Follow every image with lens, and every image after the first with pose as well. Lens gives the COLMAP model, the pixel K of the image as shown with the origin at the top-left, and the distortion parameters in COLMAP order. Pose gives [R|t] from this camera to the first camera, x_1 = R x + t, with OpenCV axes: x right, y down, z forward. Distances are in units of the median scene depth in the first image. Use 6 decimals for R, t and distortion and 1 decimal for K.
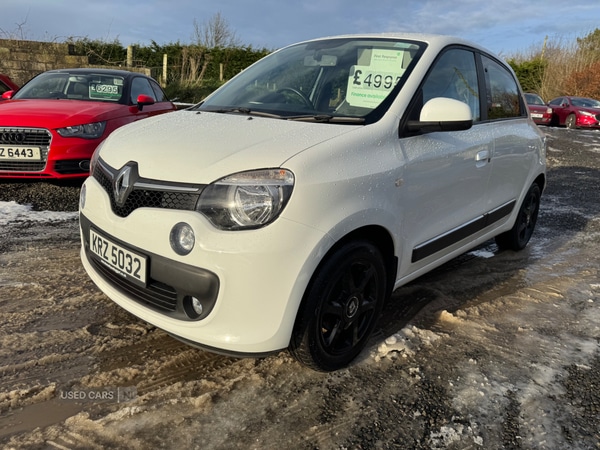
lens RADIAL K [[429.2, 0, 286.4], [0, 429.2, 225.7], [0, 0, 1]] dist [0.008352, -0.006178]
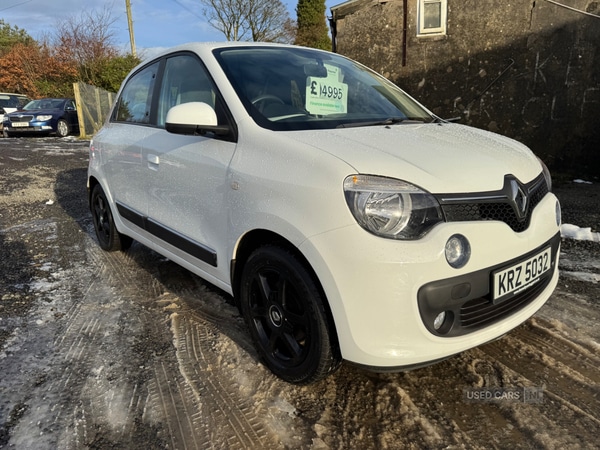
lens RADIAL K [[441.2, 0, 305.8], [0, 441.2, 227.1], [0, 0, 1]] dist [0.006048, -0.007630]
pose [[0.095985, -0.284366, 0.953899, -1.214073], [0.298670, 0.922394, 0.244920, -0.369494], [-0.949517, 0.261392, 0.173468, 1.131836]]
